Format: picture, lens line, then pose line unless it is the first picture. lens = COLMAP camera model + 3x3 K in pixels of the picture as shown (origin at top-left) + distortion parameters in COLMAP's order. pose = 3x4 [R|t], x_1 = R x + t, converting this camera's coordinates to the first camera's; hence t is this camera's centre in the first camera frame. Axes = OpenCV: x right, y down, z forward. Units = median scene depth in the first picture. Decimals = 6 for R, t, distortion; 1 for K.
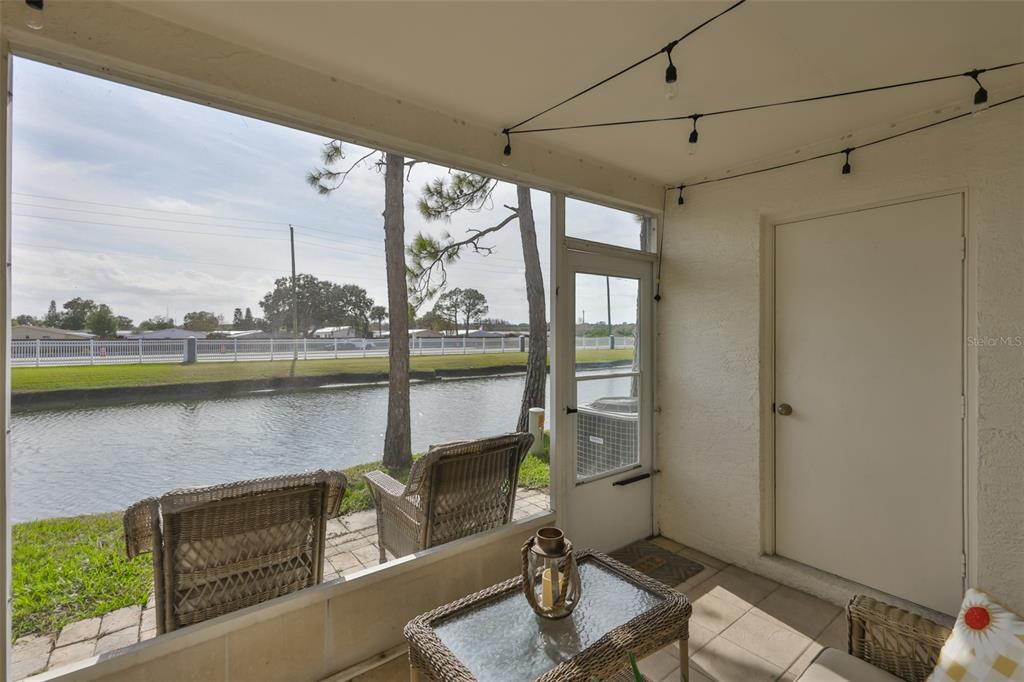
lens RADIAL K [[455.1, 0, 520.1], [0, 455.1, 335.7], [0, 0, 1]] dist [-0.001771, -0.000757]
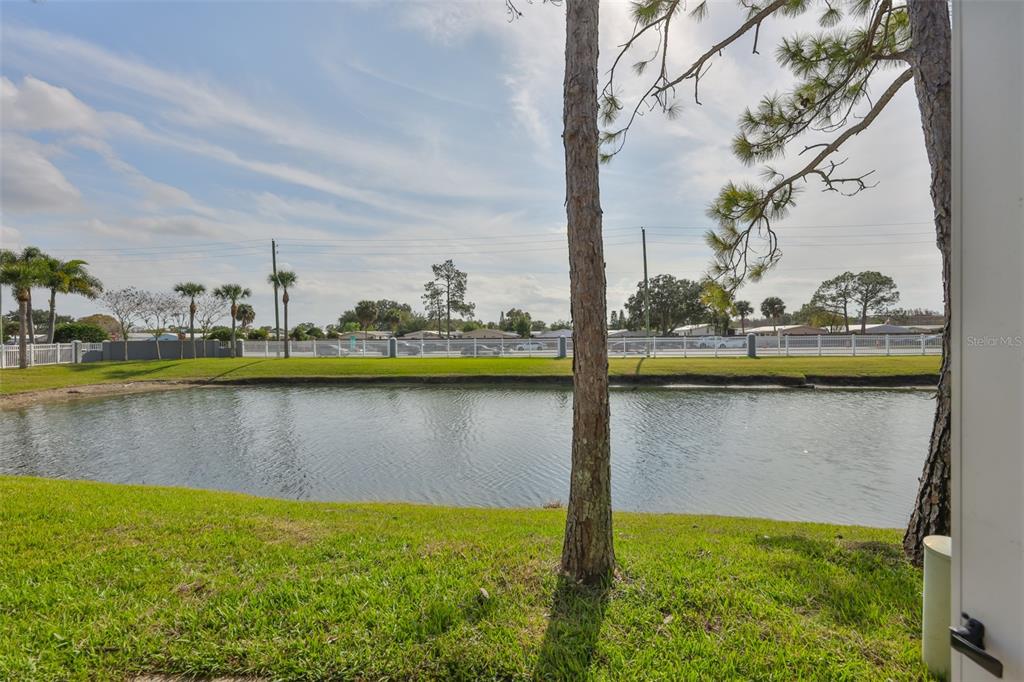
lens RADIAL K [[436.4, 0, 512.5], [0, 436.4, 340.5], [0, 0, 1]] dist [-0.005124, -0.000783]
pose [[0.694134, 0.001433, -0.719845, 0.005457], [0.009916, 0.999884, 0.011552, -0.000092], [0.719778, -0.015156, 0.694039, 0.073182]]
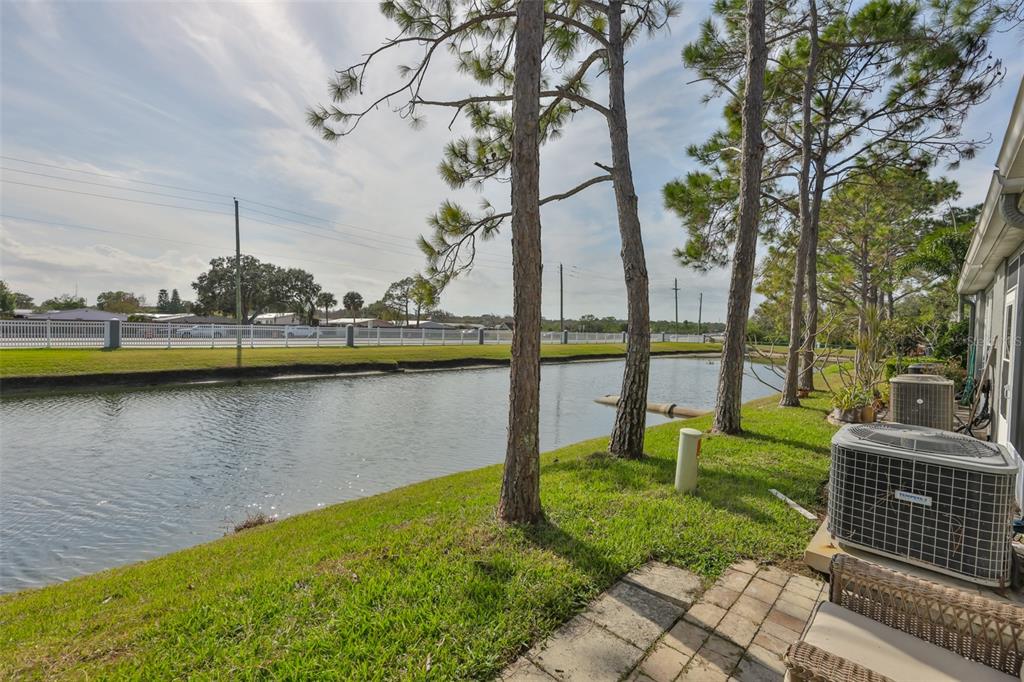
lens RADIAL K [[436.4, 0, 519.4], [0, 436.4, 342.5], [0, 0, 1]] dist [-0.005124, -0.000783]
pose [[0.990077, 0.024254, 0.138417, -0.046440], [-0.028641, 0.999146, 0.029795, 0.000646], [-0.137576, -0.033464, 0.989926, 0.046830]]
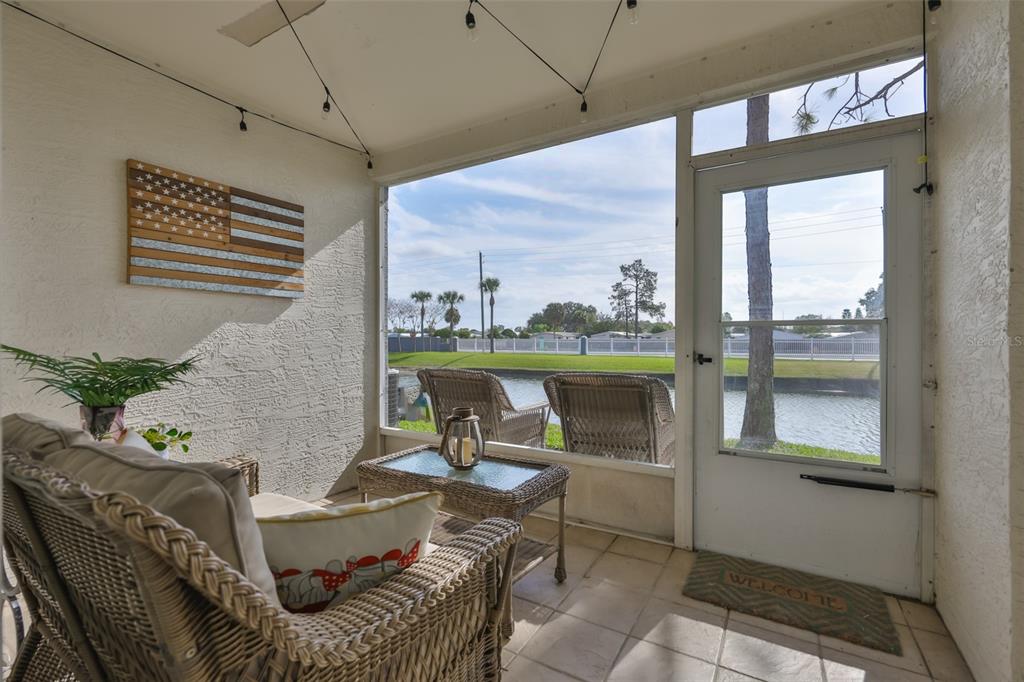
lens RADIAL K [[436.4, 0, 499.7], [0, 436.4, 345.4], [0, 0, 1]] dist [-0.005124, -0.000783]
pose [[0.316487, 0.018826, -0.948410, 0.053862], [-0.005393, 0.999823, 0.018047, 0.008750], [0.948581, -0.000597, 0.316532, 0.026319]]
